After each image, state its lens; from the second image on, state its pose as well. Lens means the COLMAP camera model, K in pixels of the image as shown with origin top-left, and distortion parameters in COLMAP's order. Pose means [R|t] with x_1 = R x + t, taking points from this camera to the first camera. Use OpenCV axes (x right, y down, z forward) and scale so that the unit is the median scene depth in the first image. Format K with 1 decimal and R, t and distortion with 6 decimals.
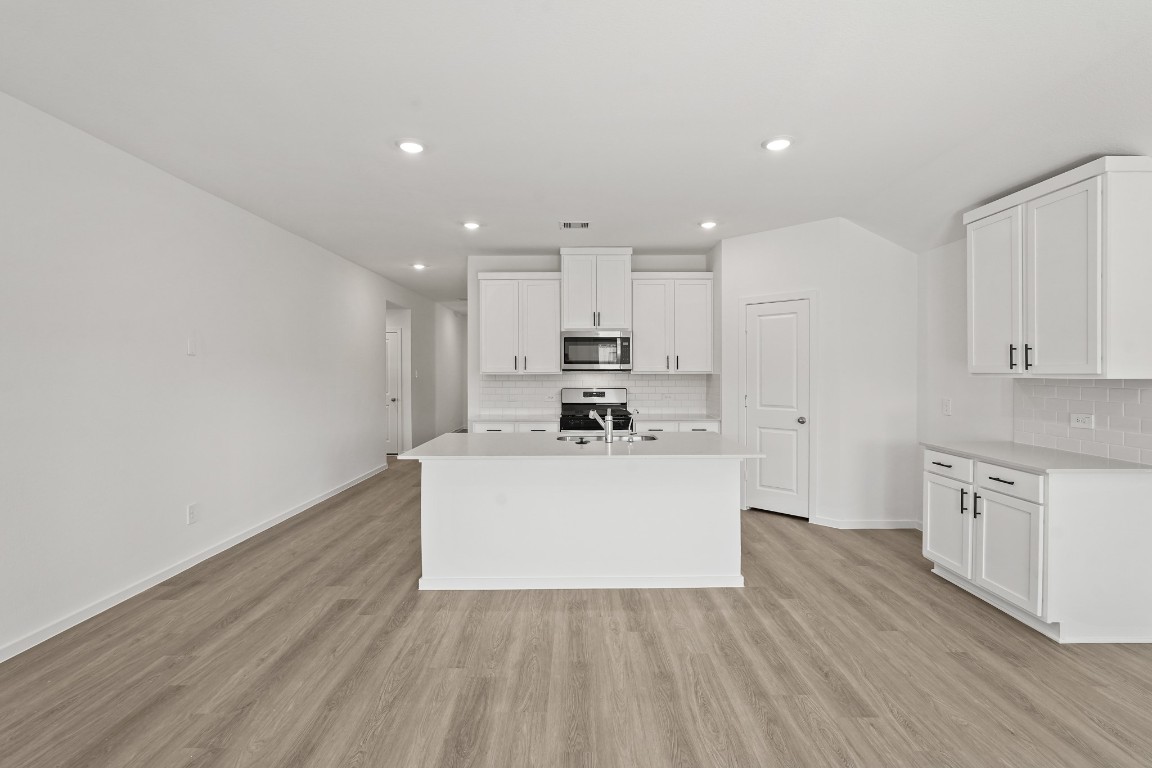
lens RADIAL K [[506.0, 0, 581.9], [0, 506.0, 374.8], [0, 0, 1]] dist [-0.011777, 0.003600]
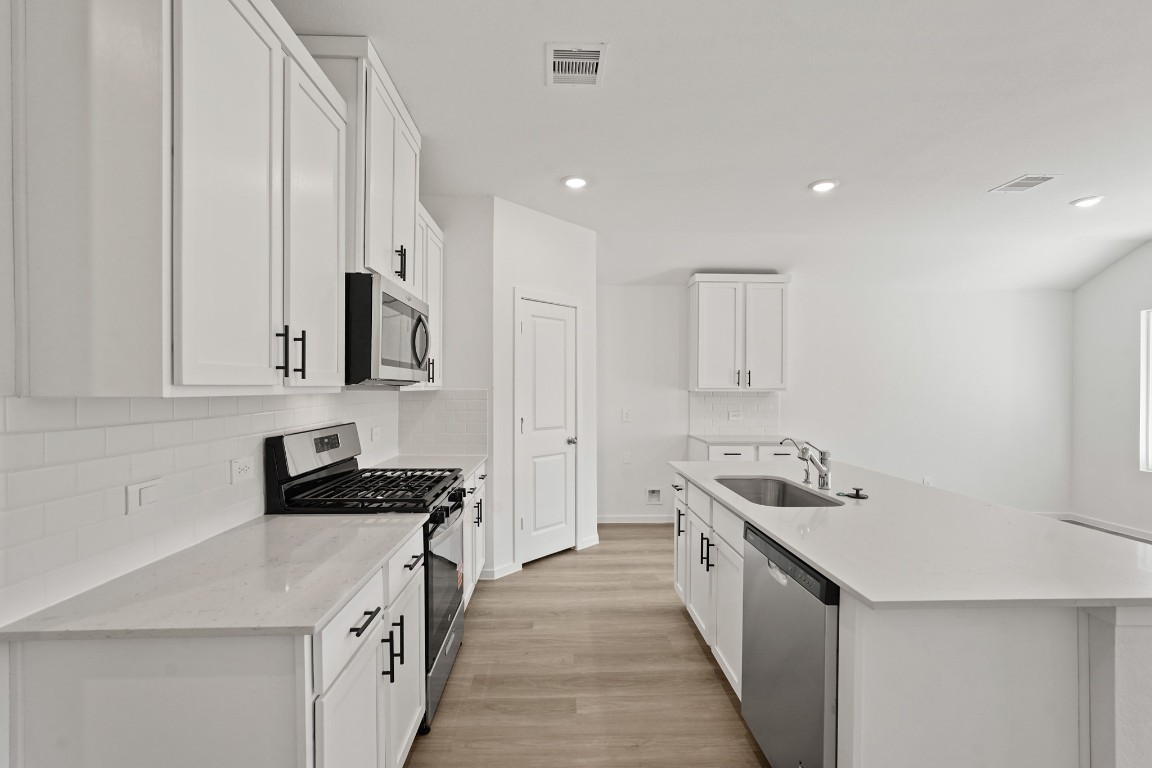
lens RADIAL K [[506.0, 0, 582.0], [0, 506.0, 394.1], [0, 0, 1]] dist [-0.011777, 0.003600]
pose [[-0.024563, -0.016288, 0.999566, -0.723407], [0.002460, 0.999863, 0.016353, -0.013146], [-0.999695, 0.002861, -0.024519, 1.550461]]
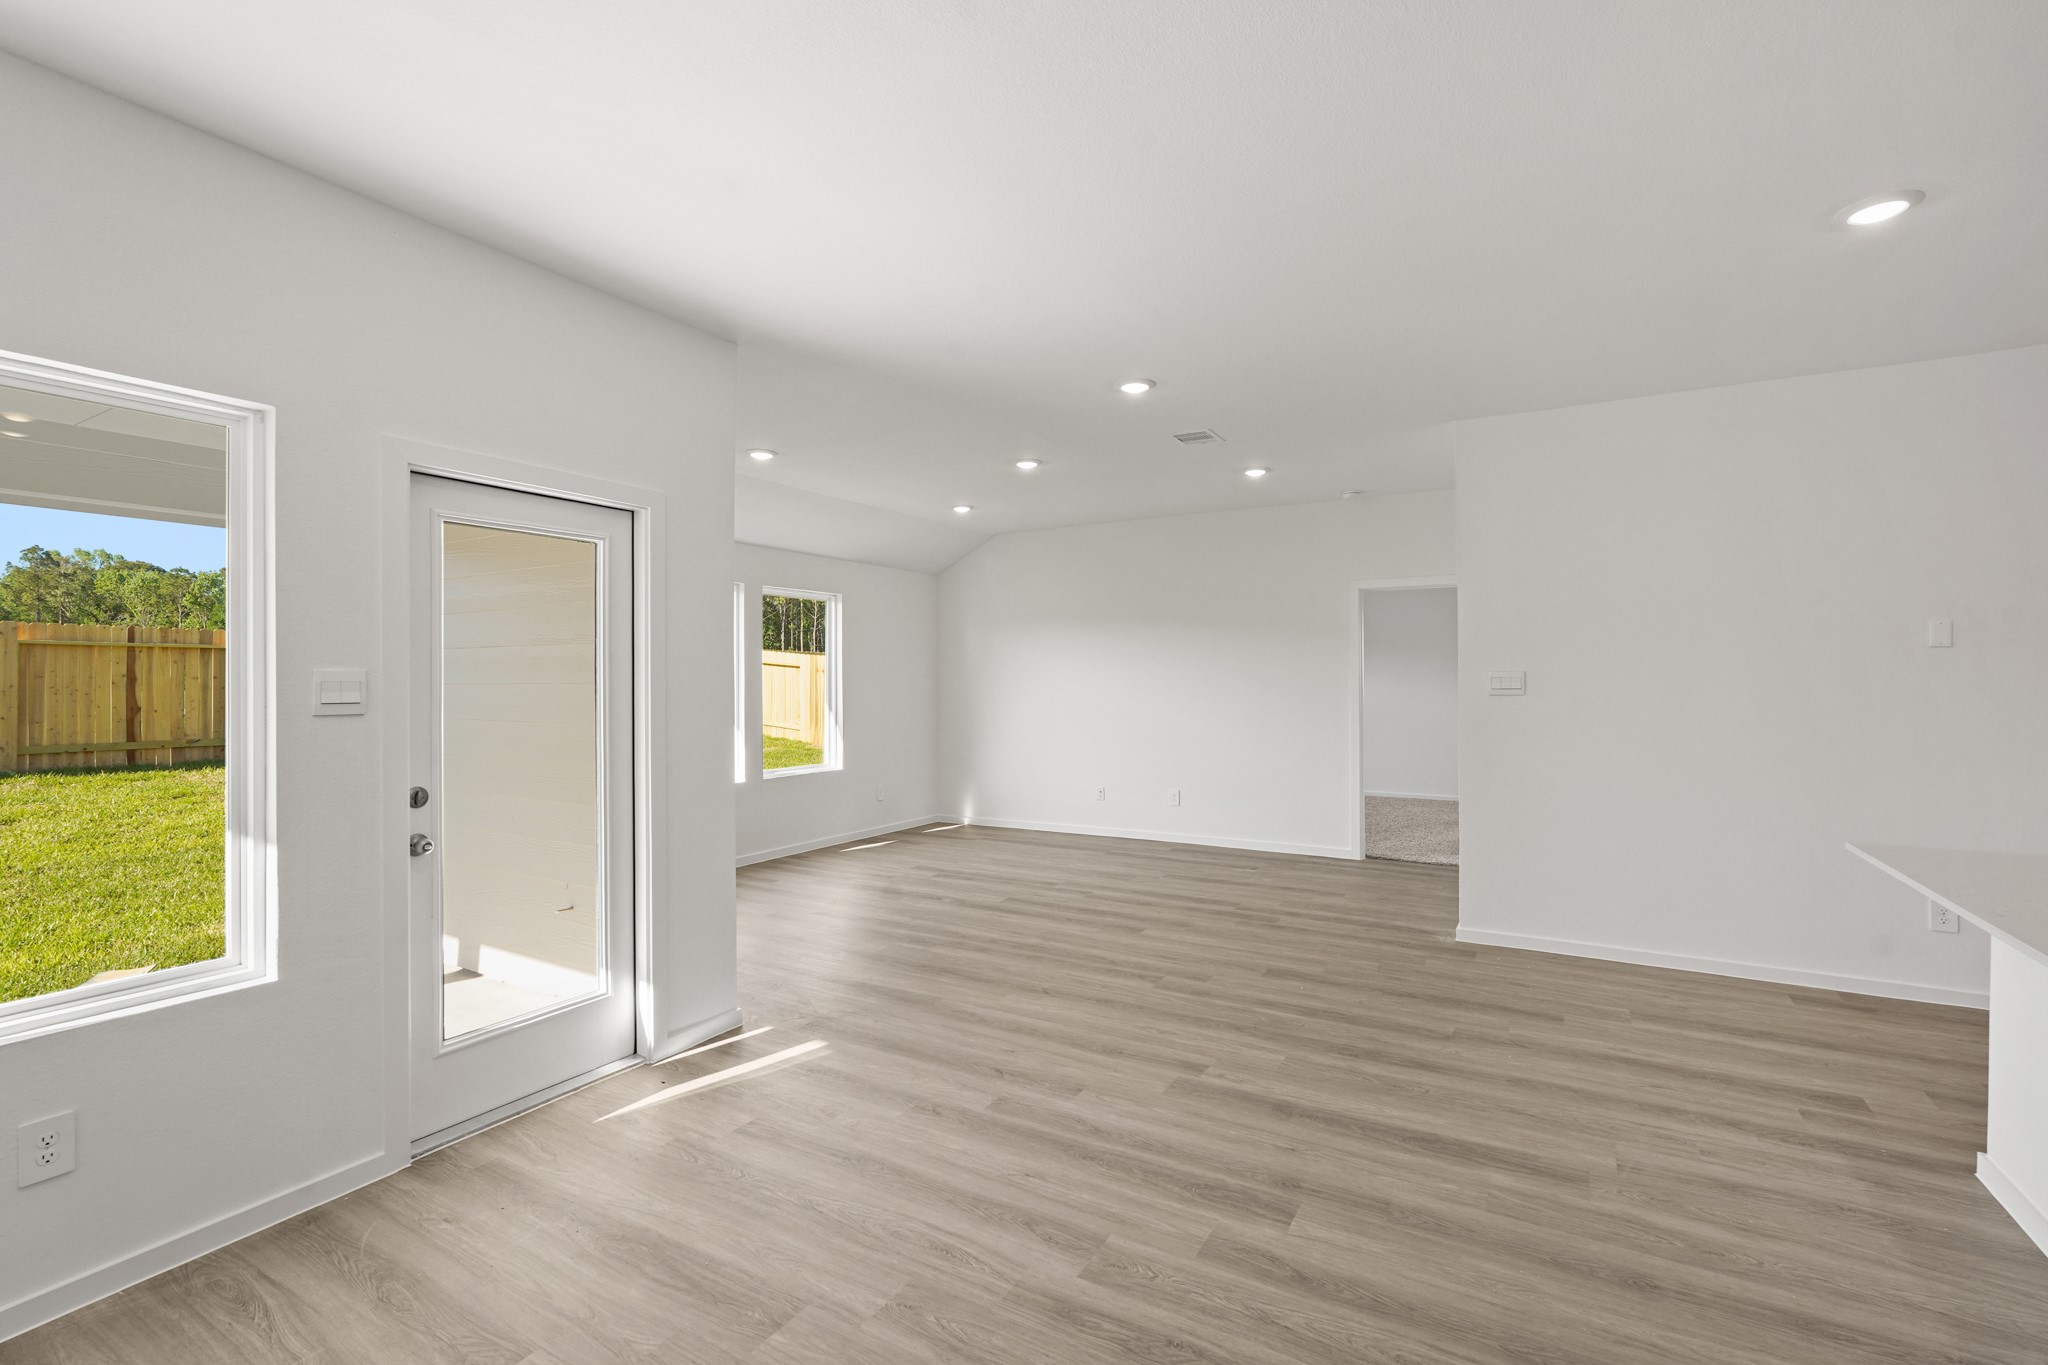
lens RADIAL K [[899.5, 0, 1017.8], [0, 899.5, 677.3], [0, 0, 1]] dist [-0.011777, 0.003600]
pose [[-0.517932, 0.002928, -0.855417, 0.826595], [-0.002027, 0.999987, 0.004650, -0.007796], [0.855419, 0.004142, -0.517920, 0.739077]]
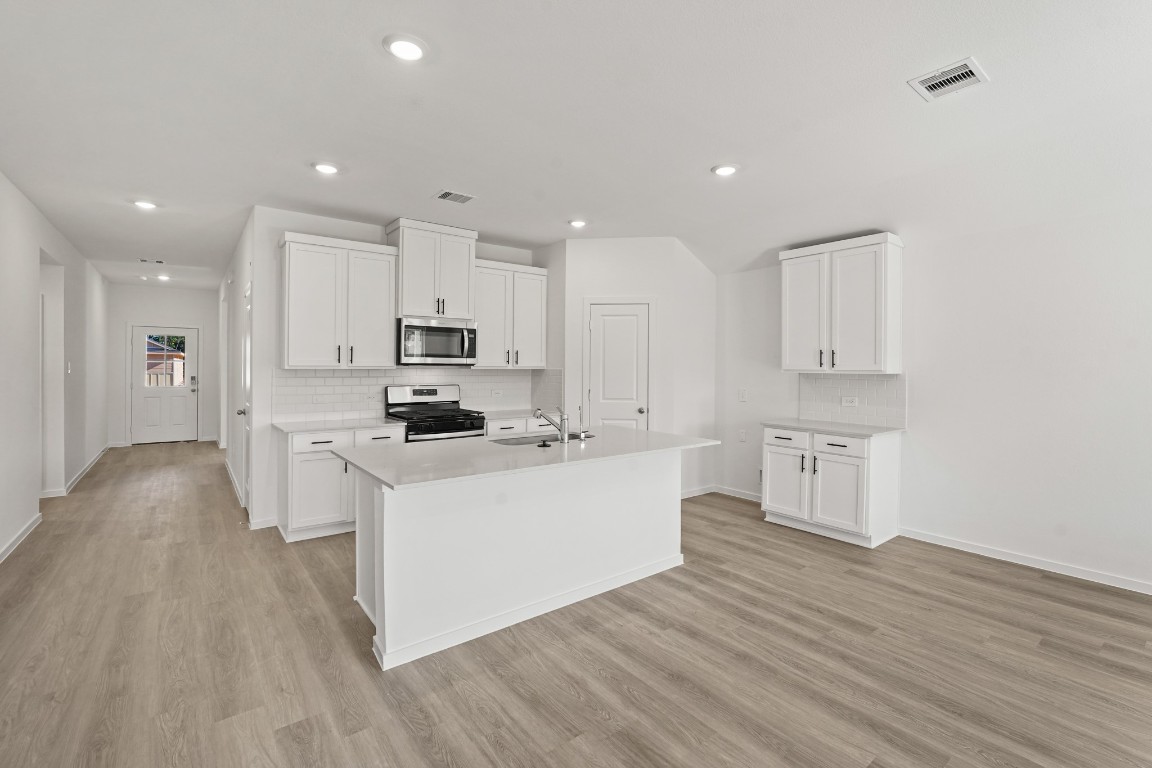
lens RADIAL K [[506.0, 0, 574.1], [0, 506.0, 372.5], [0, 0, 1]] dist [-0.011777, 0.003600]
pose [[0.794660, -0.000731, 0.607054, -0.580305], [-0.002662, 0.999985, 0.004690, -0.000755], [-0.607049, -0.005343, 0.794647, 0.290922]]
